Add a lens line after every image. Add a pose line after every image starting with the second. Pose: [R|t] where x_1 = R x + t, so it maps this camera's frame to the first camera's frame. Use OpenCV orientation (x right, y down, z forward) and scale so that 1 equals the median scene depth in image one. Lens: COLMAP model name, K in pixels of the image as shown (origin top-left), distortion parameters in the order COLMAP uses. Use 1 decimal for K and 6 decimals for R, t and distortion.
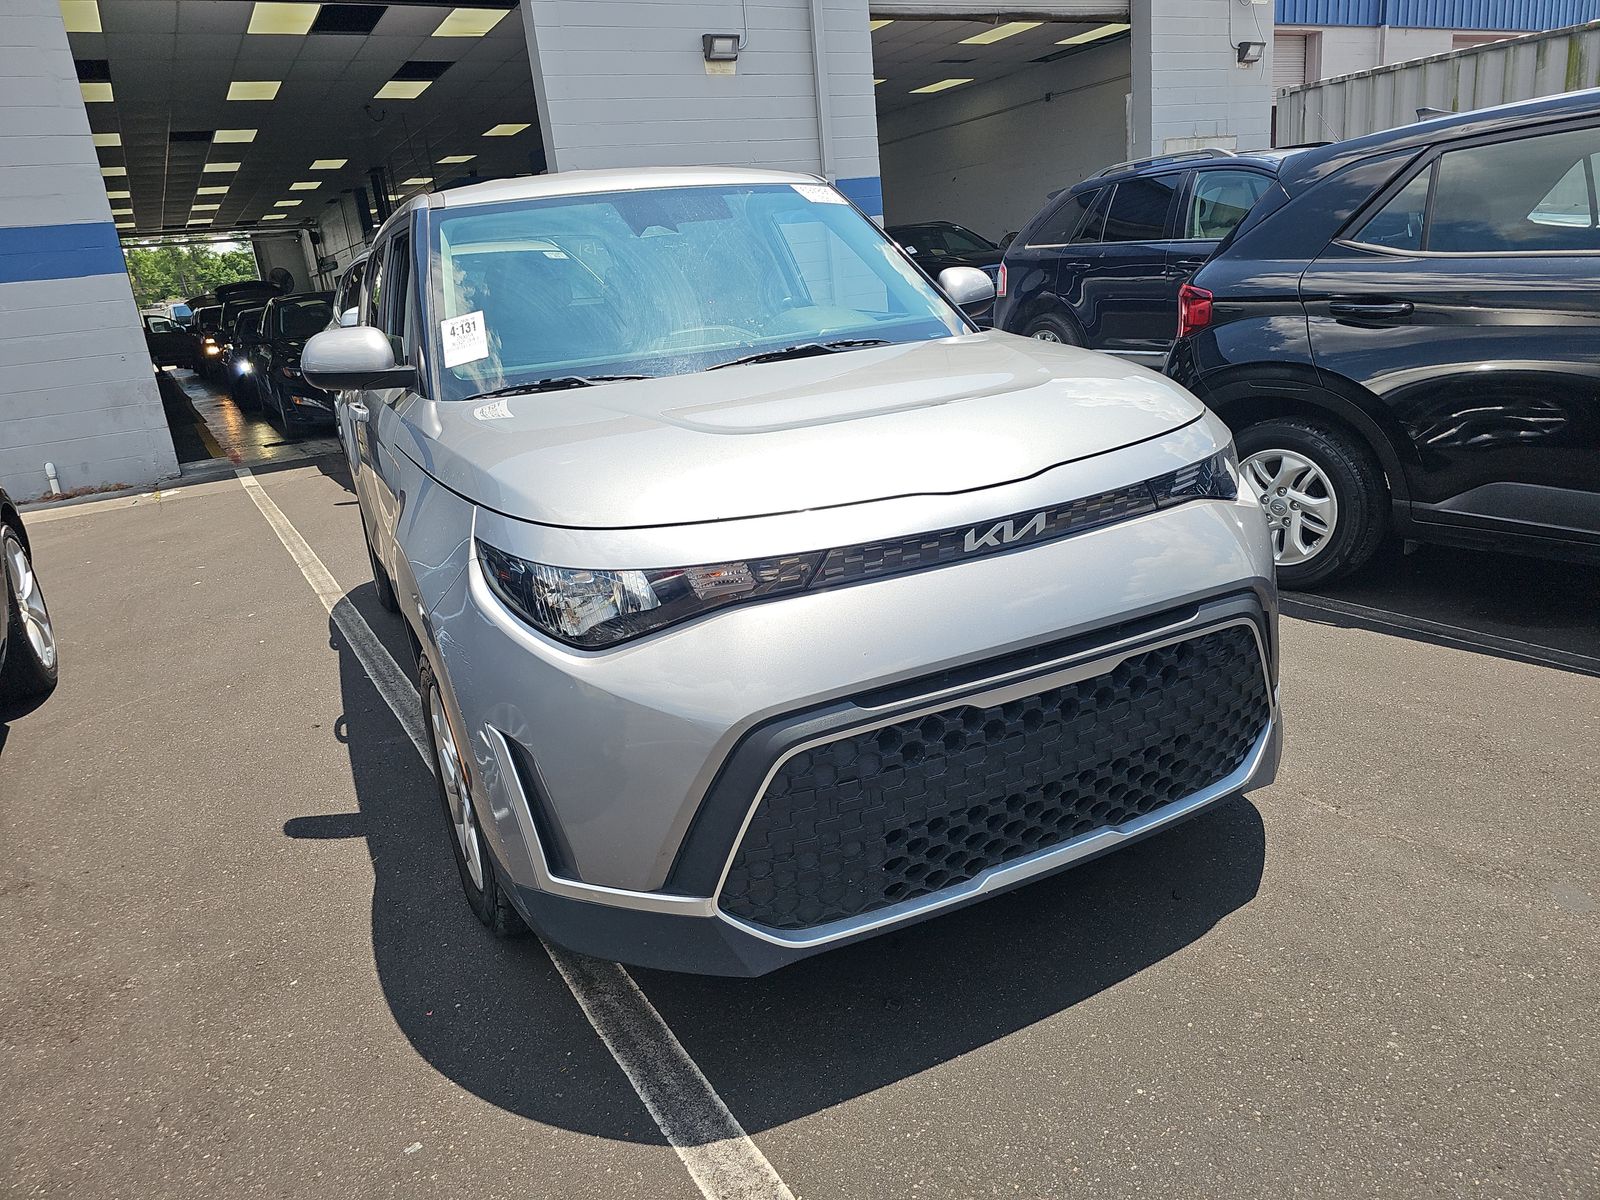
lens RADIAL K [[1150.5, 0, 790.7], [0, 1150.5, 597.1], [0, 0, 1]] dist [0.053463, -0.065915]
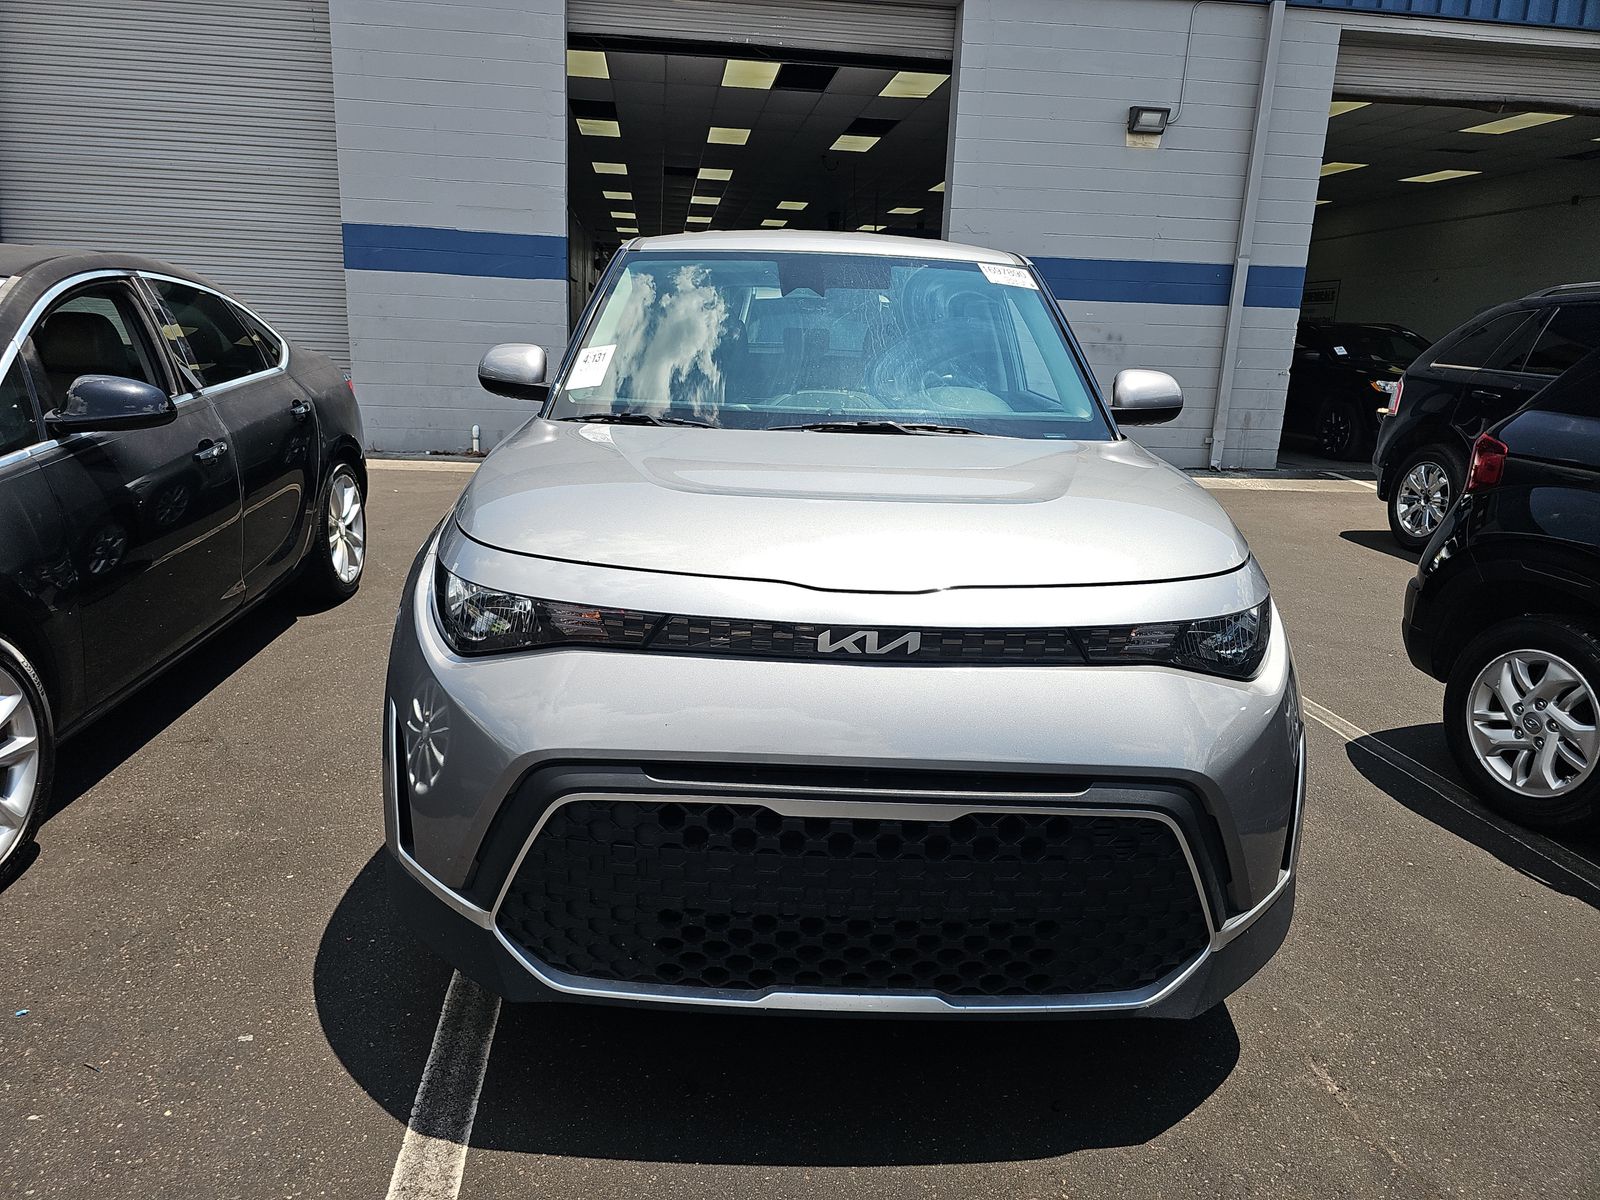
lens RADIAL K [[1150.5, 0, 790.7], [0, 1150.5, 597.1], [0, 0, 1]] dist [0.053463, -0.065915]
pose [[0.888982, 0.222172, -0.400439, 0.273776], [-0.238922, 0.971003, 0.008322, -0.046802], [0.390677, 0.088276, 0.916286, 0.061558]]
